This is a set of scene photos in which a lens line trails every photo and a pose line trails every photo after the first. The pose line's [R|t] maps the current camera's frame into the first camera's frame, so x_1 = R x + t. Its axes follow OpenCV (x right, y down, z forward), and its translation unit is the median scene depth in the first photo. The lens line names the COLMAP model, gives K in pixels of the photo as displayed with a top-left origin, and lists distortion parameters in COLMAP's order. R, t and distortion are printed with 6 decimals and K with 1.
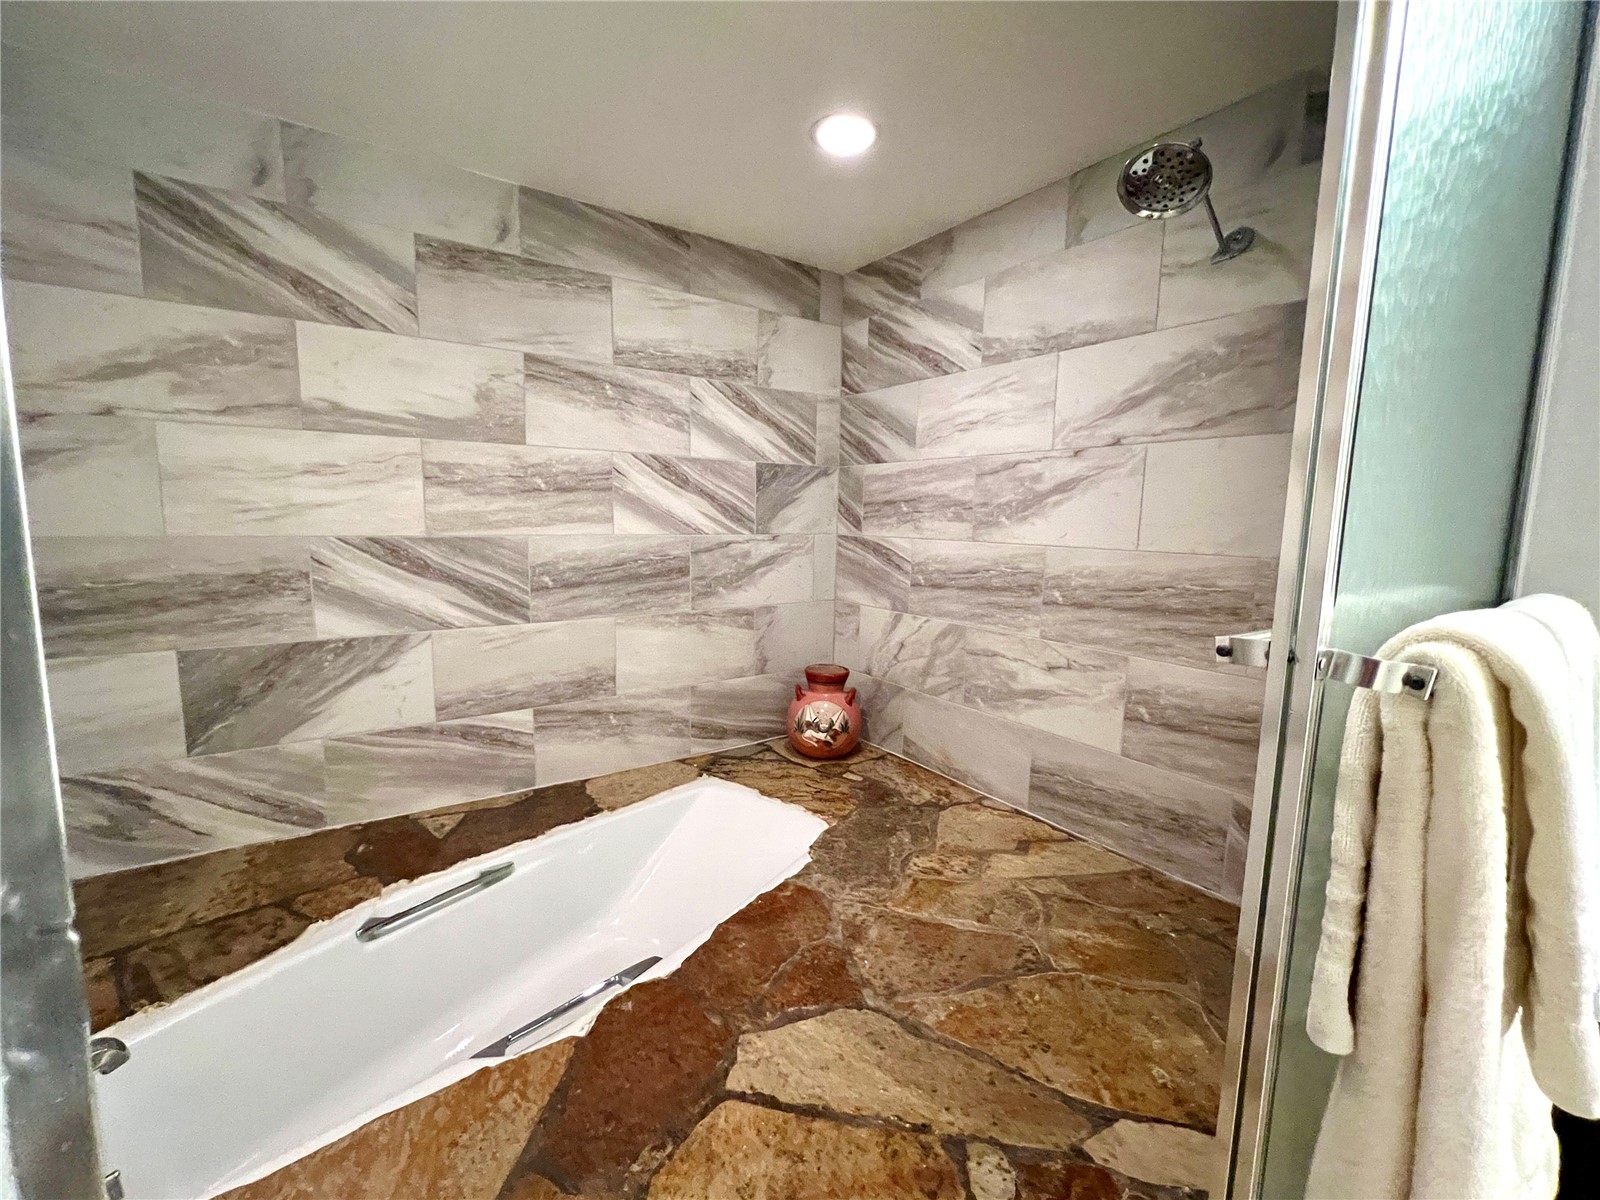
lens RADIAL K [[660.6, 0, 807.0], [0, 660.6, 598.1], [0, 0, 1]] dist [-0.003400, 0.000644]
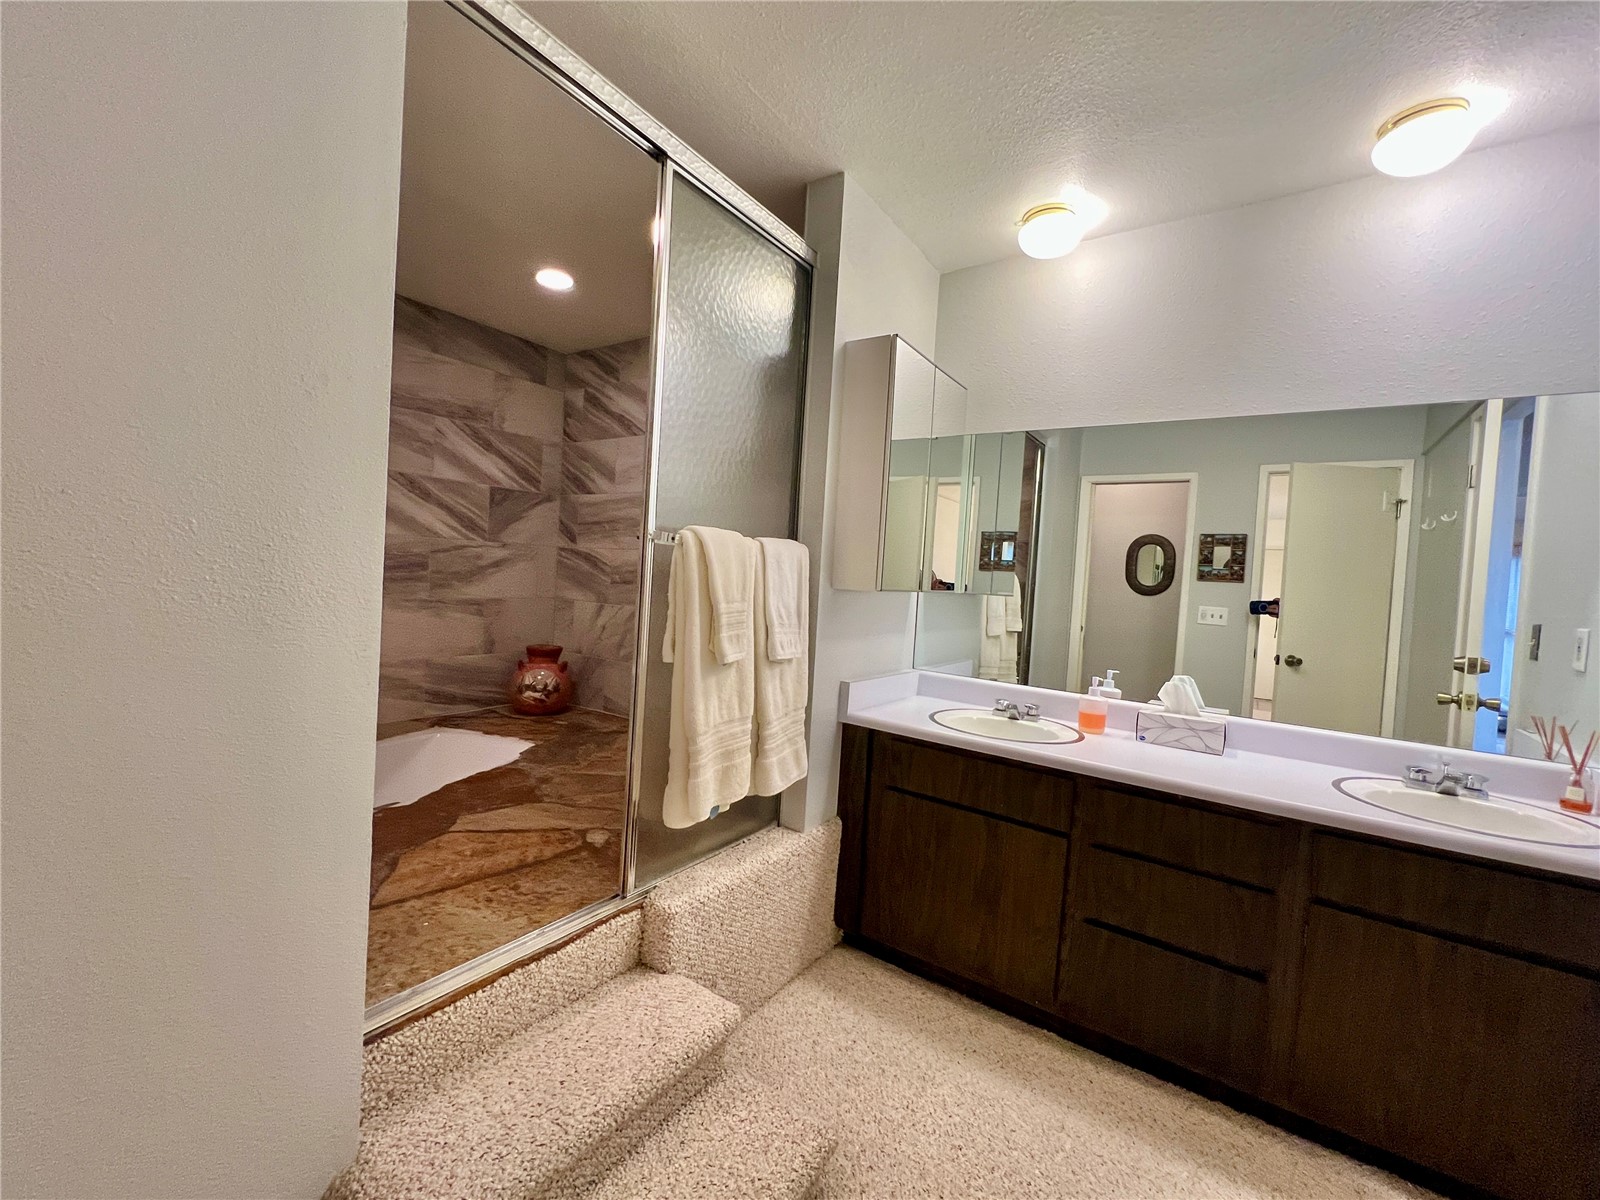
lens RADIAL K [[660.6, 0, 800.7], [0, 660.6, 599.1], [0, 0, 1]] dist [-0.003400, 0.000644]
pose [[0.938553, 0.023194, 0.344356, 0.071060], [0.002967, 0.997160, -0.075252, 0.148196], [-0.345123, 0.071650, 0.935818, -0.522416]]
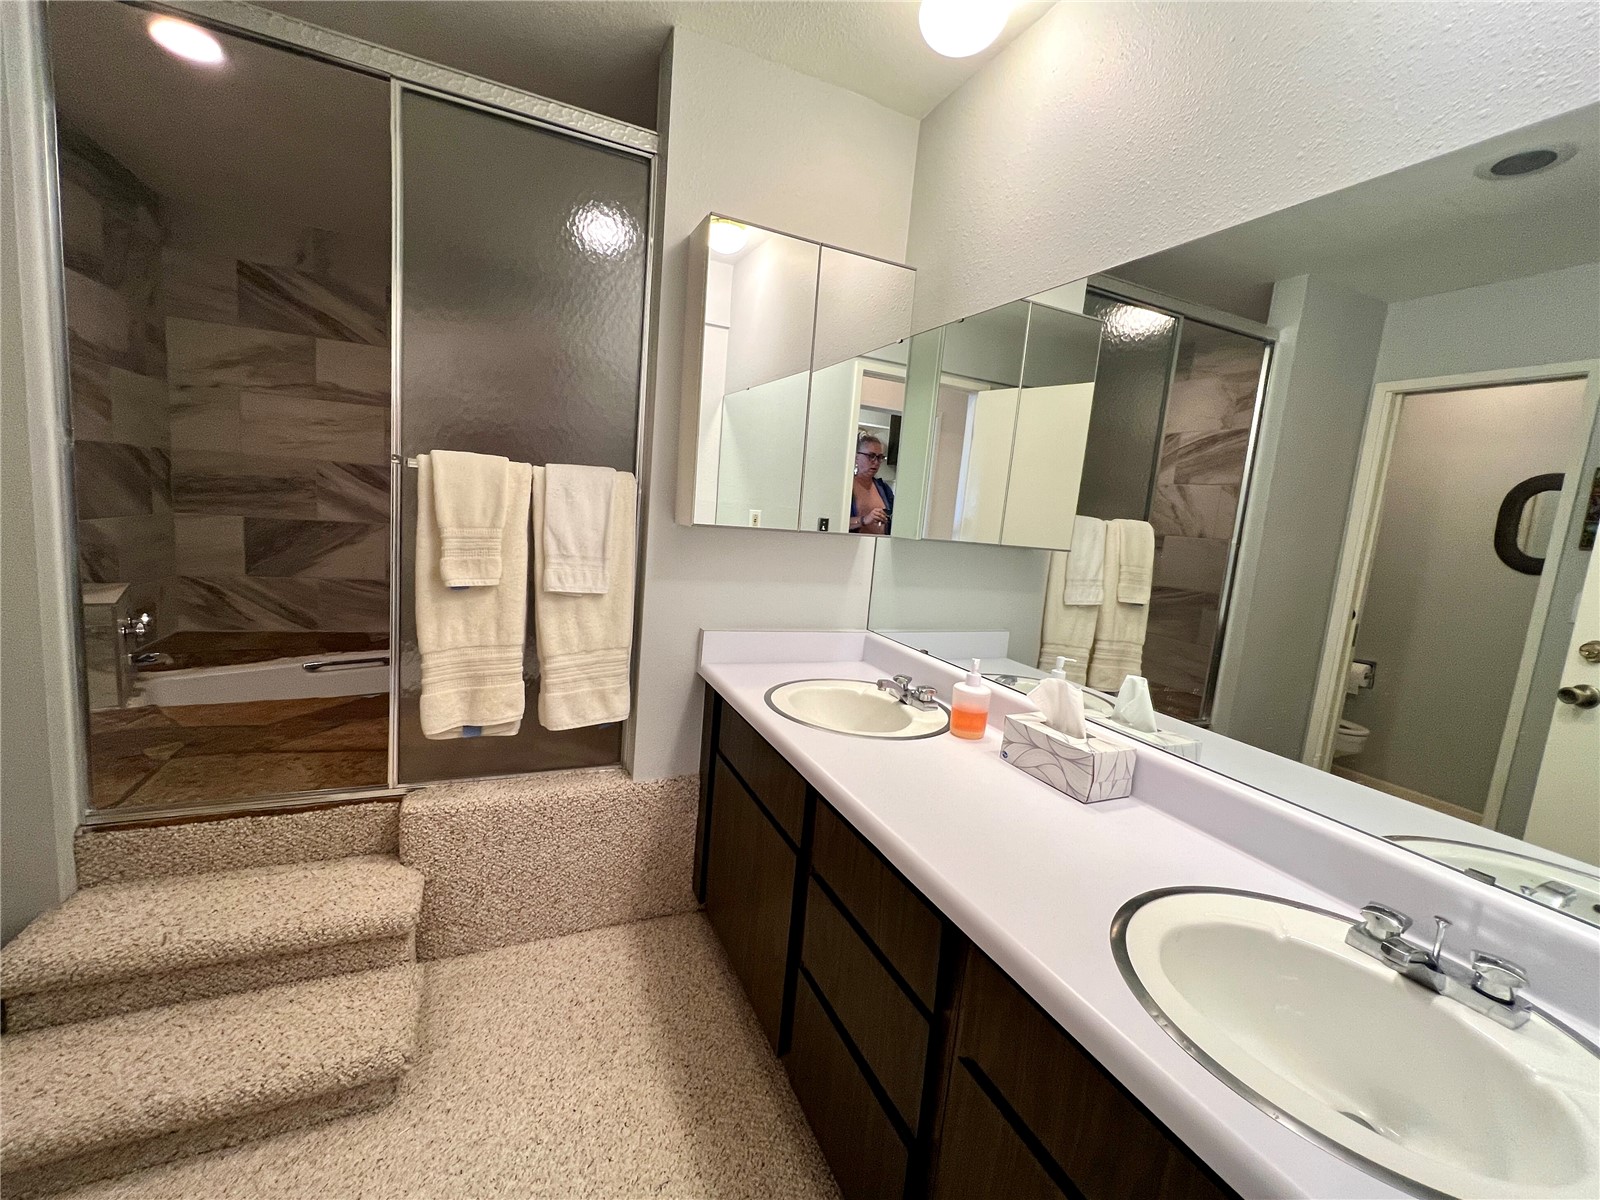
lens RADIAL K [[660.6, 0, 810.9], [0, 660.6, 599.6], [0, 0, 1]] dist [-0.003400, 0.000644]
pose [[0.980260, 0.085078, -0.178473, 0.813634], [-0.084623, 0.996361, 0.010172, 0.136026], [0.178689, 0.005132, 0.983892, -0.454631]]
